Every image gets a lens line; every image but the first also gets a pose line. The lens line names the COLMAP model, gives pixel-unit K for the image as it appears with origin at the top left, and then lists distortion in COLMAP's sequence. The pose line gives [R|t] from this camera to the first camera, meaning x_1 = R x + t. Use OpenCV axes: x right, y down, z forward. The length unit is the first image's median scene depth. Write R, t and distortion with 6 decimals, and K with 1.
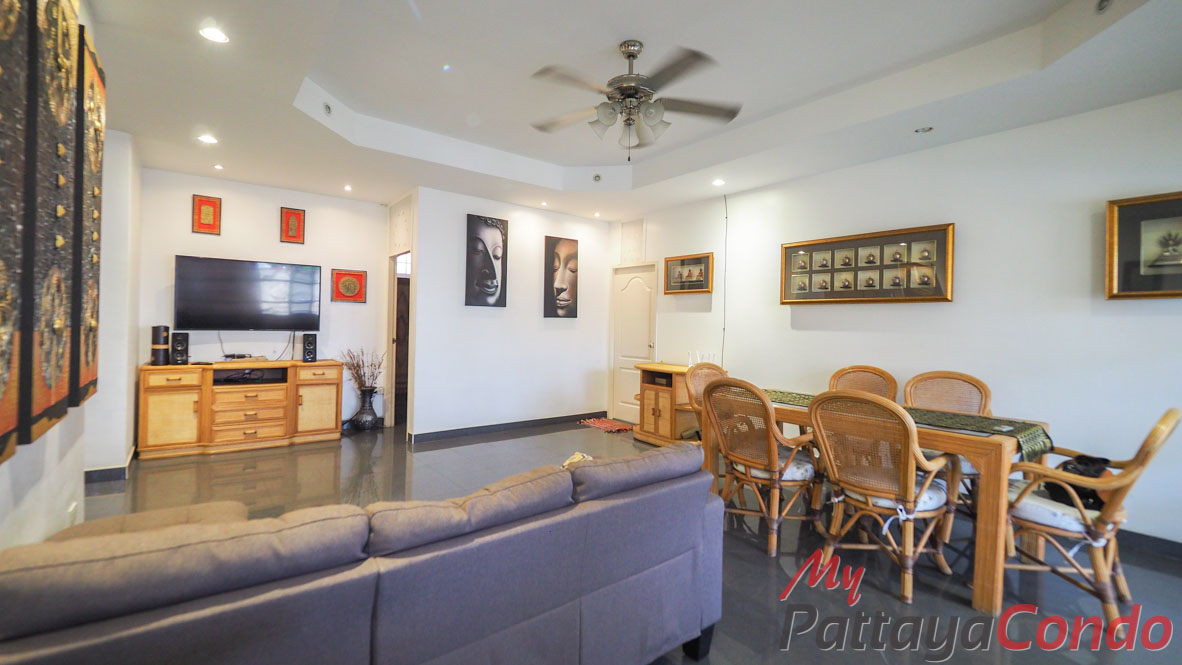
lens RADIAL K [[499.6, 0, 582.1], [0, 499.6, 328.2], [0, 0, 1]] dist [-0.000601, -0.000243]
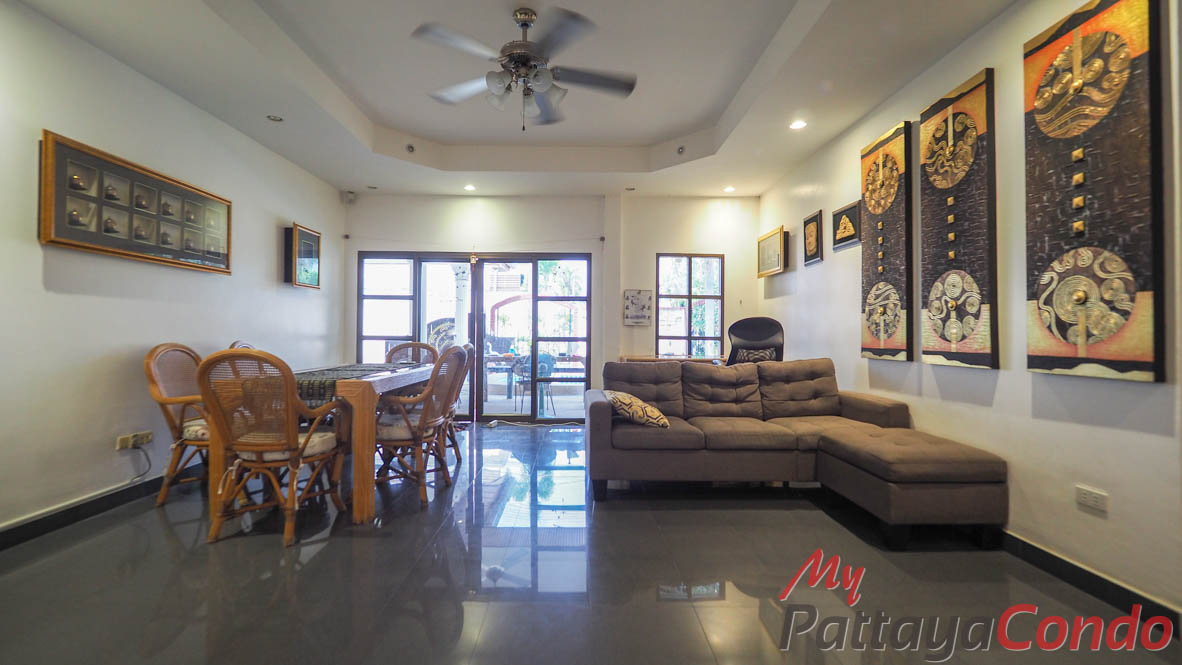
lens RADIAL K [[499.6, 0, 582.1], [0, 499.6, 328.2], [0, 0, 1]] dist [-0.000601, -0.000243]
pose [[-0.796148, -0.017677, 0.604843, -0.313736], [-0.017049, 0.999832, 0.006781, 0.024385], [-0.604861, -0.004913, -0.796316, 0.894369]]
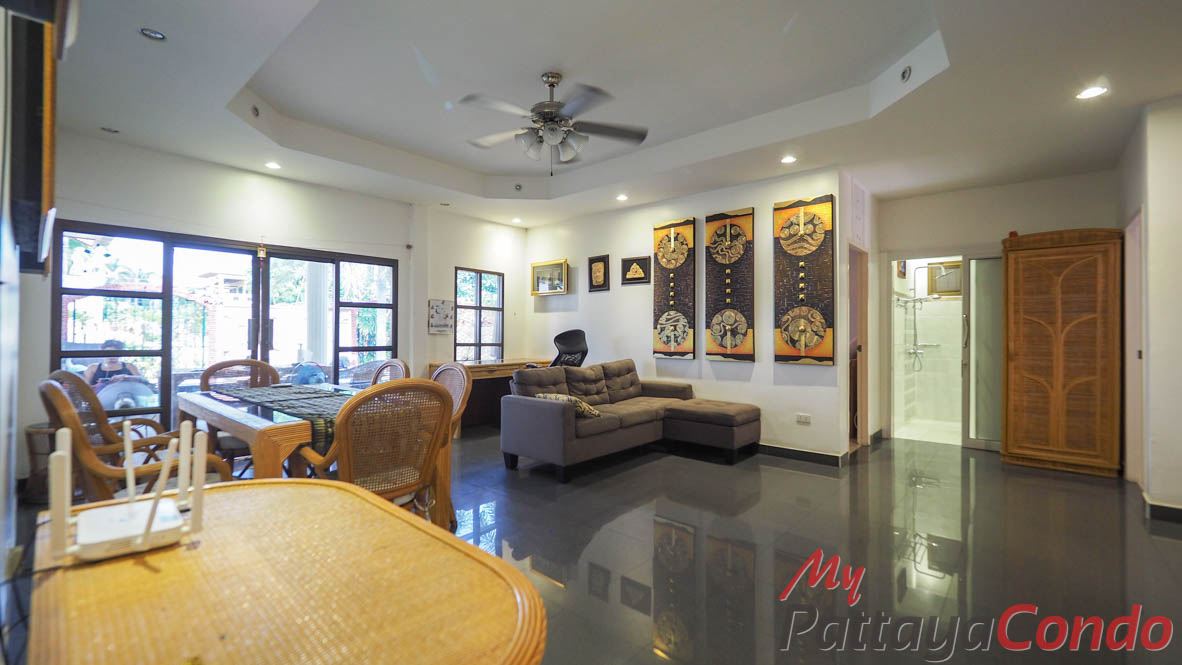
lens RADIAL K [[479.9, 0, 586.3], [0, 479.9, 330.5], [0, 0, 1]] dist [0.001644, -0.000018]
pose [[-0.984383, -0.026082, -0.174098, 0.102261], [-0.025447, 0.999659, -0.005879, 0.014744], [0.174192, -0.001357, -0.984711, 1.094585]]
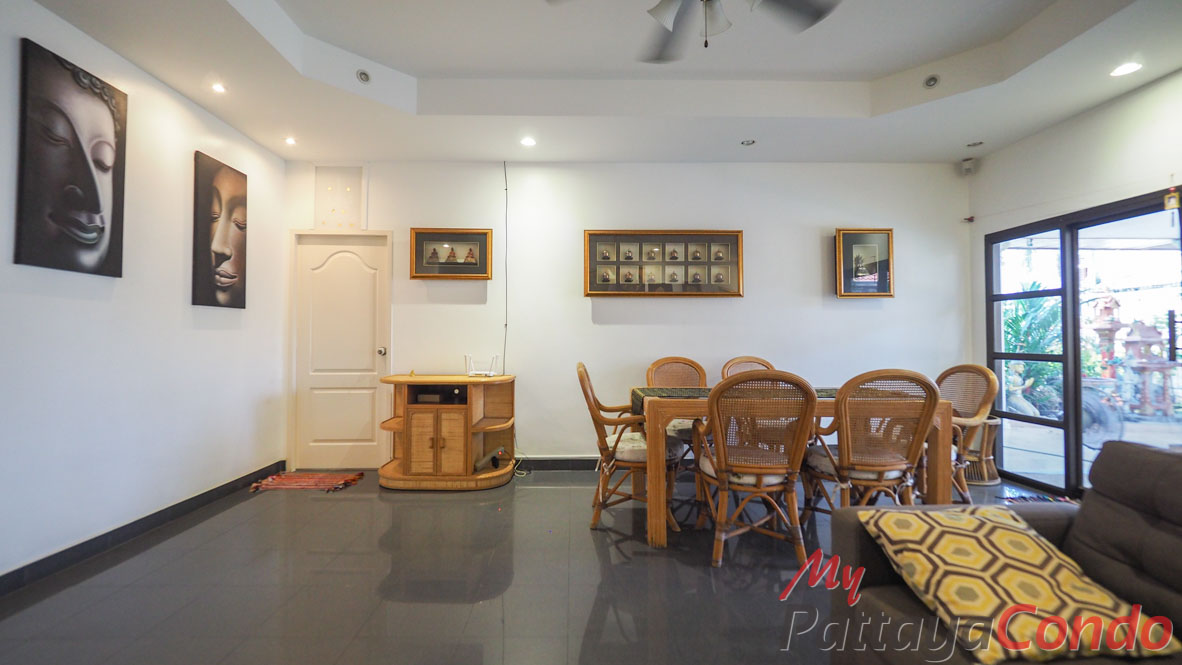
lens RADIAL K [[499.6, 0, 582.1], [0, 499.6, 328.2], [0, 0, 1]] dist [-0.000601, -0.000243]
pose [[0.596935, 0.001291, 0.802288, -0.274459], [0.017223, 0.999748, -0.014424, 0.019445], [-0.802104, 0.022428, 0.596763, 0.386683]]
